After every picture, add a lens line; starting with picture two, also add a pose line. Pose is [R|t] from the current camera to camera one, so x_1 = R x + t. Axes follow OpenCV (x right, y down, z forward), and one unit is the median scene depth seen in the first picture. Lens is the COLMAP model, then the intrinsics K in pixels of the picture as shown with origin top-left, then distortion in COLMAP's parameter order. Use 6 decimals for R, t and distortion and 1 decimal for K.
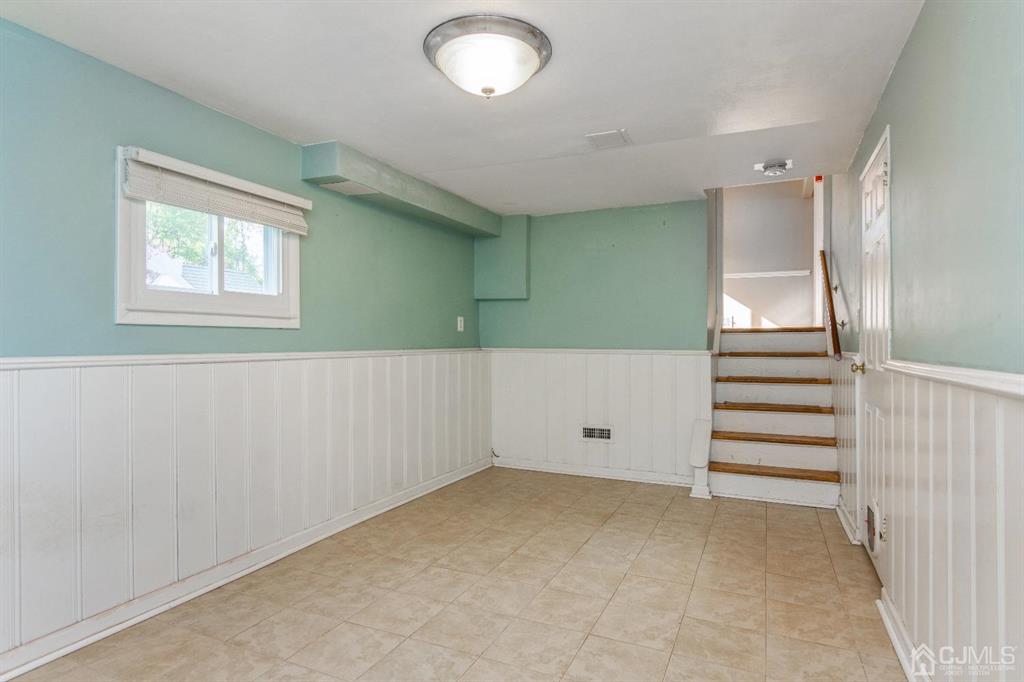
lens RADIAL K [[549.2, 0, 514.6], [0, 549.2, 353.2], [0, 0, 1]] dist [0.000180, -0.000729]
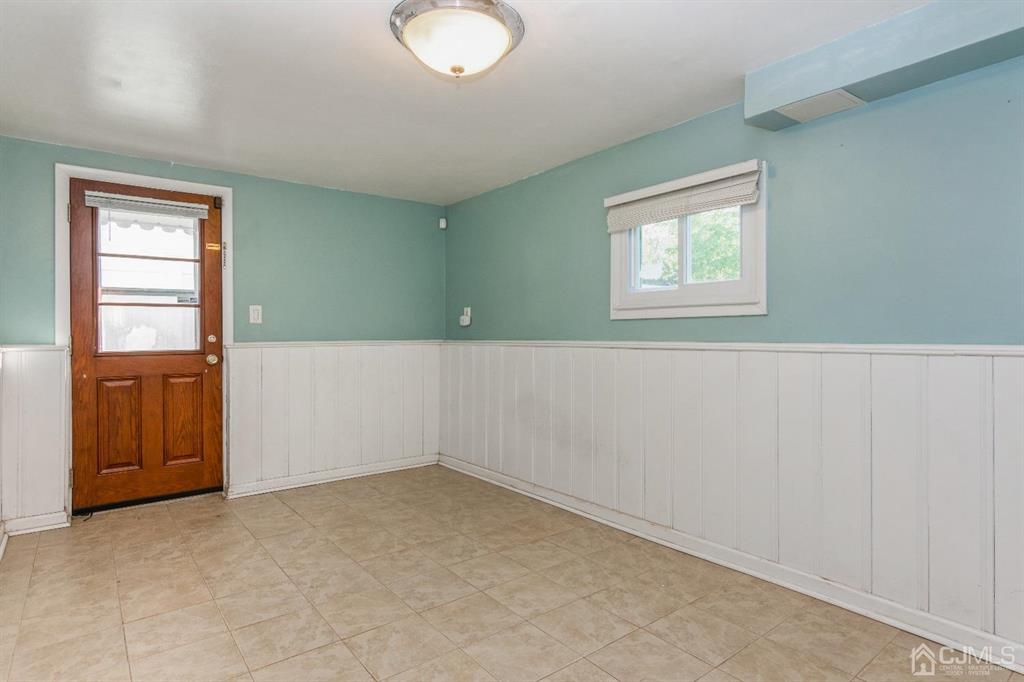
lens RADIAL K [[558.5, 0, 512.6], [0, 558.5, 331.1], [0, 0, 1]] dist [0.000258, -0.000004]
pose [[-0.465230, 0.001609, -0.885188, 0.646807], [-0.007882, 0.999951, 0.005960, -0.026011], [0.885155, 0.009750, -0.465195, 1.278838]]
